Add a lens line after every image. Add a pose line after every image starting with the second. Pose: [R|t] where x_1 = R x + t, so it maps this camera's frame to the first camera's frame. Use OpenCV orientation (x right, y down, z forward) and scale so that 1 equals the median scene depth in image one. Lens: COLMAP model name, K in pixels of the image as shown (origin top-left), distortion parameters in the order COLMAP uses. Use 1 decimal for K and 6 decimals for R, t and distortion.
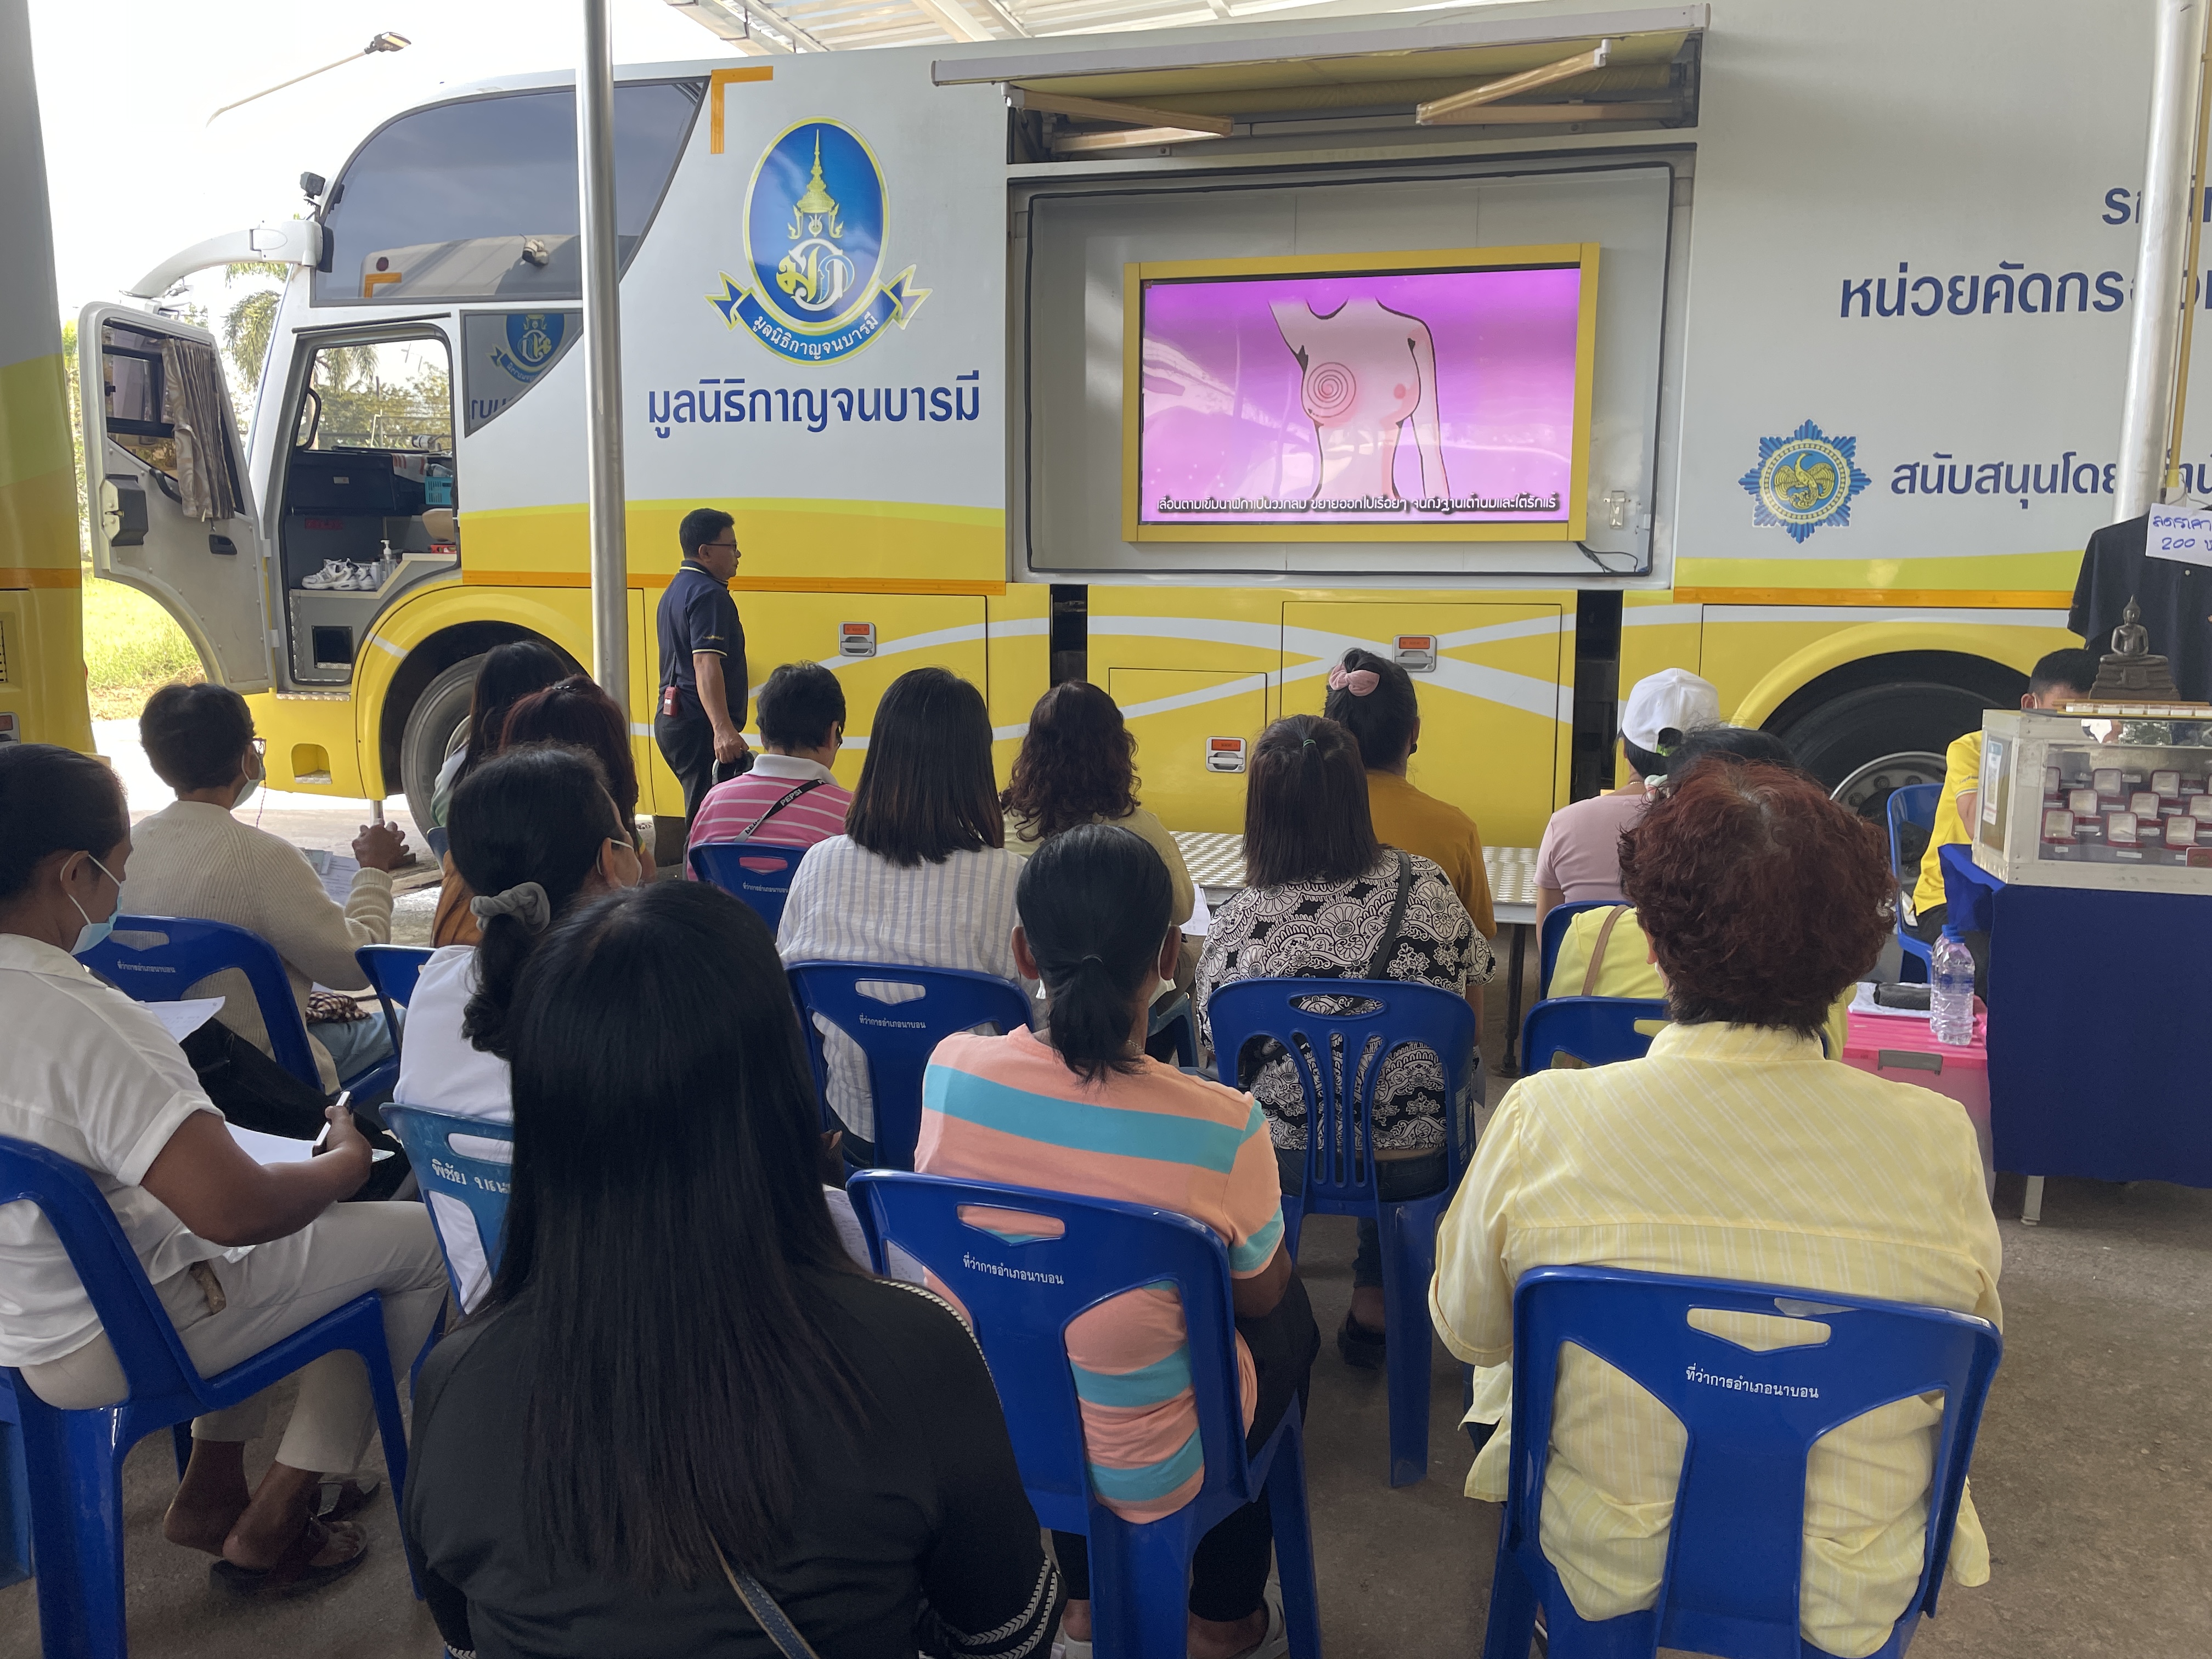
lens RADIAL K [[1669.2, 0, 1109.7], [0, 1669.2, 800.7], [0, 0, 1]] dist [0.103342, -0.127216]
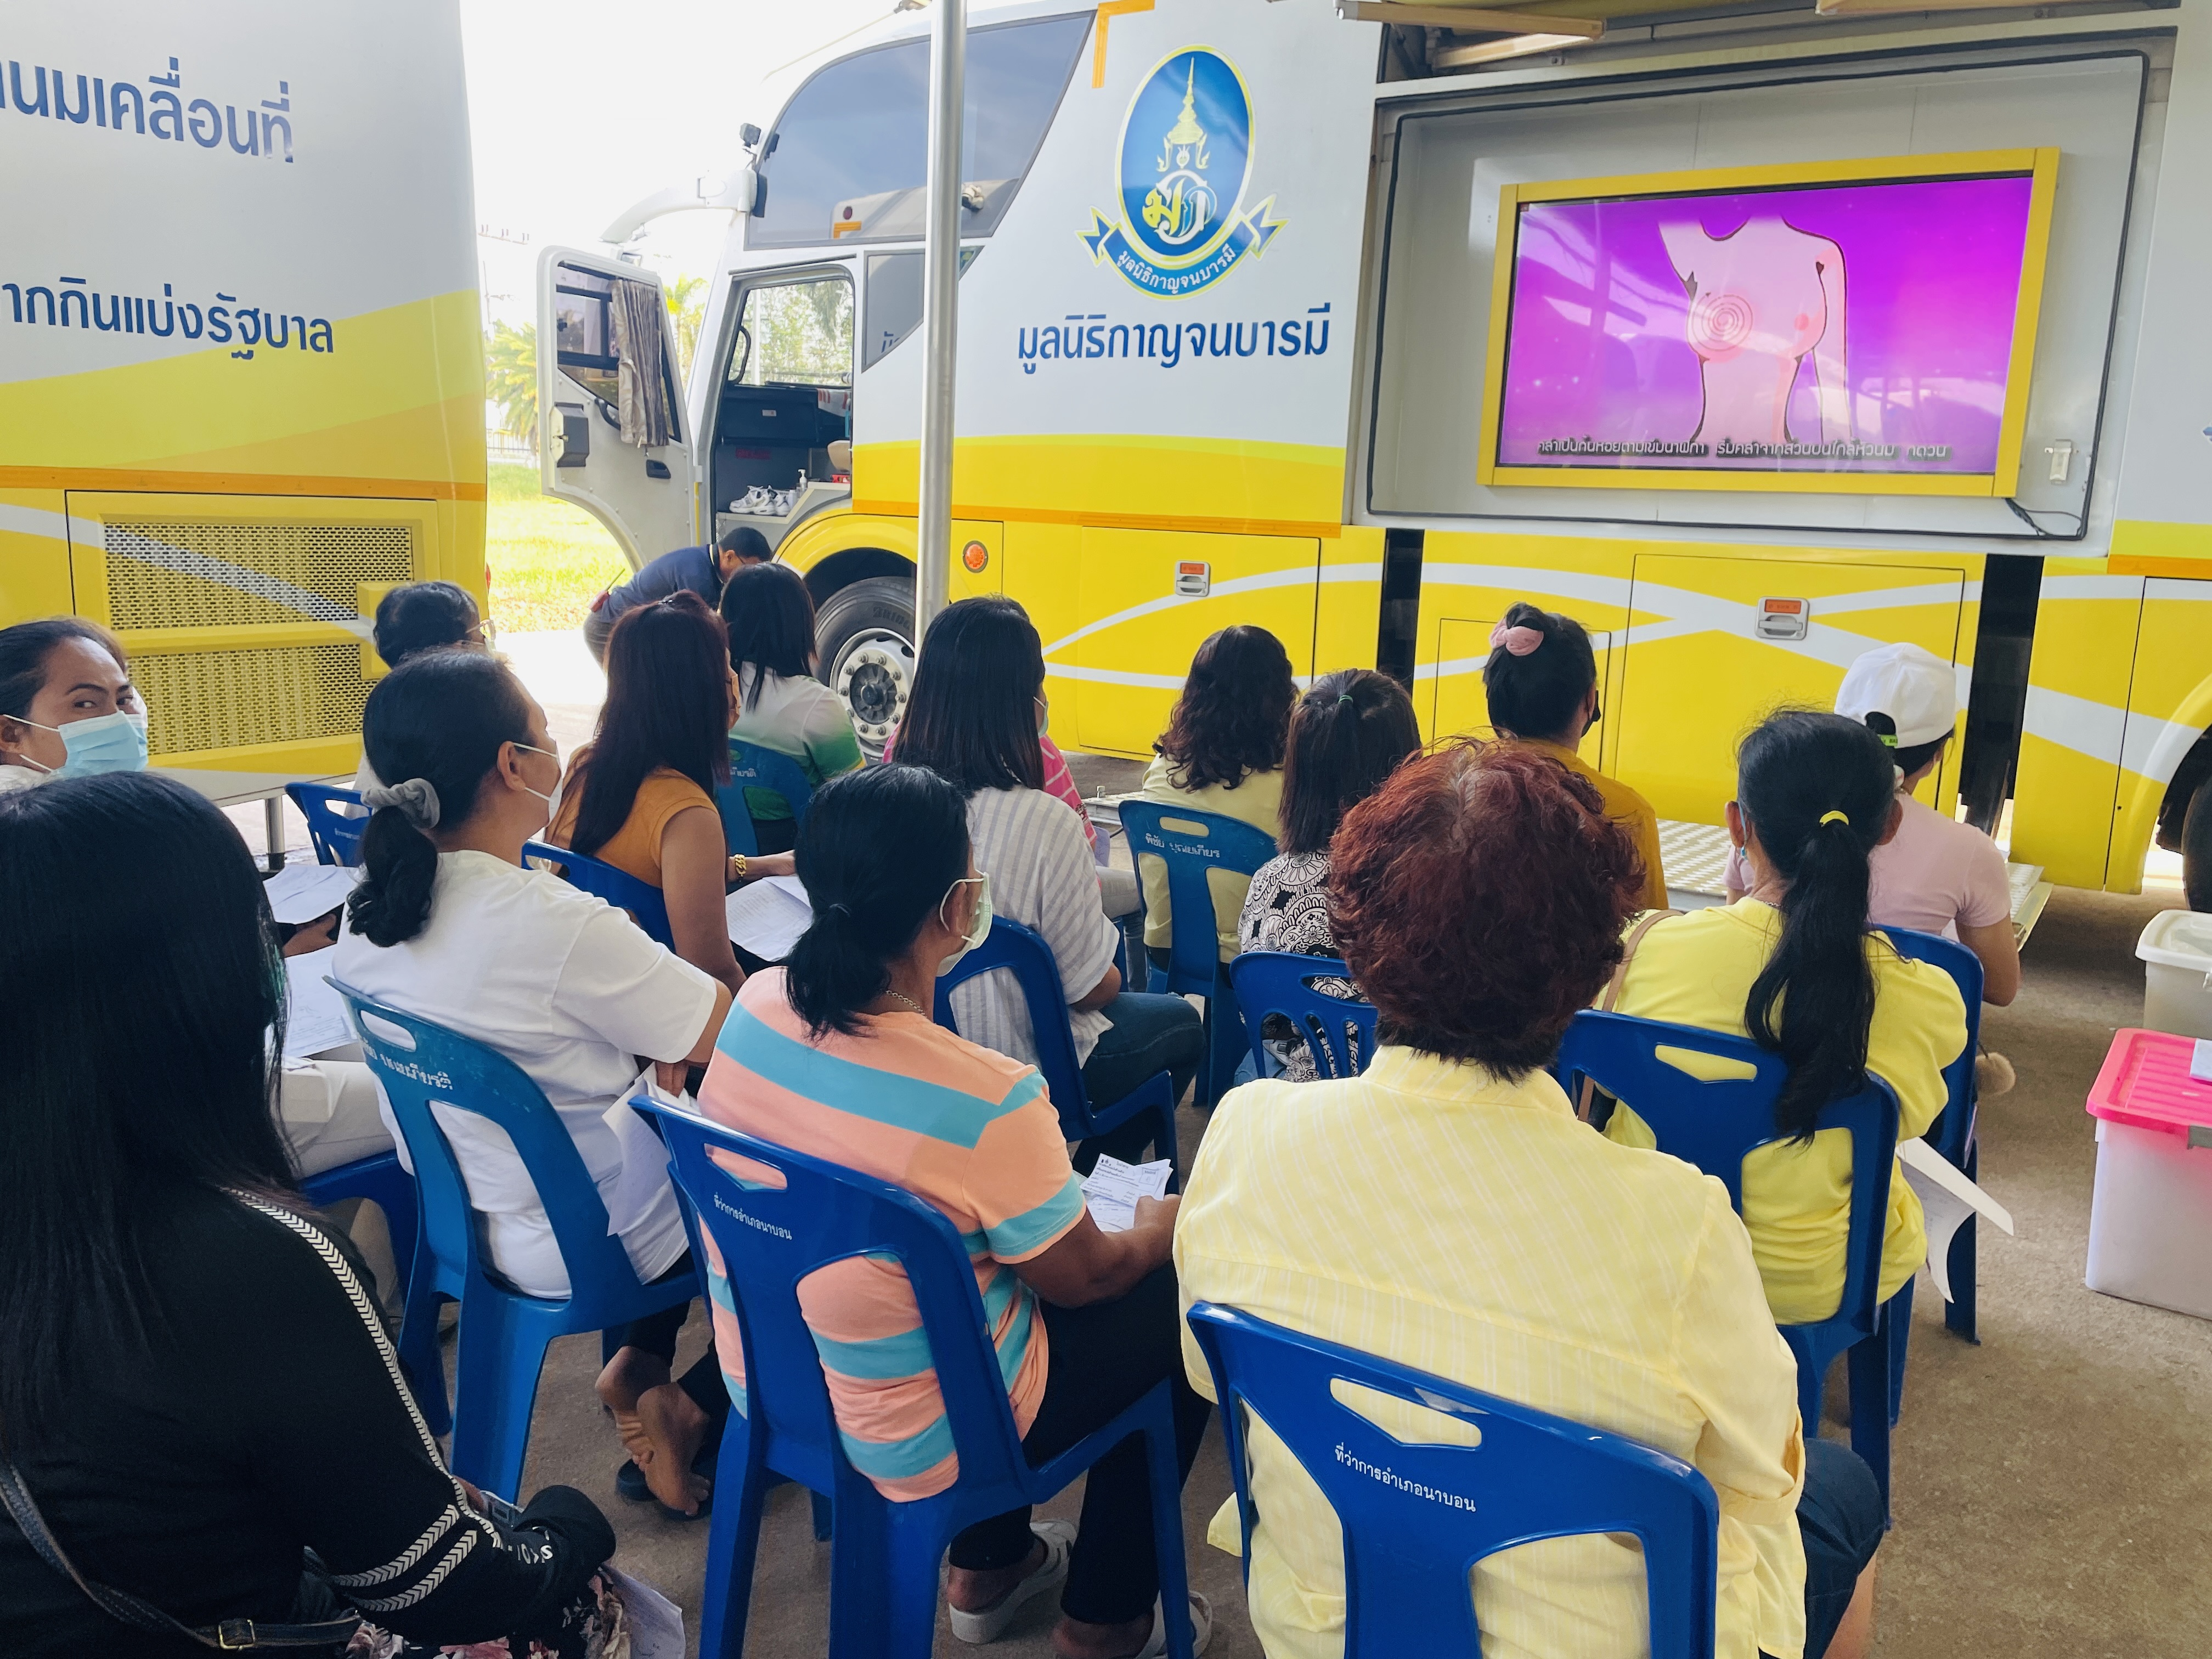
lens RADIAL K [[1669.2, 0, 1101.7], [0, 1669.2, 794.6], [0, 0, 1]] dist [0.103342, -0.127216]
pose [[0.954049, 0.080857, -0.288535, 0.102612], [-0.072764, 0.996599, 0.038683, -0.003503], [0.290681, -0.015911, 0.956688, 0.036844]]
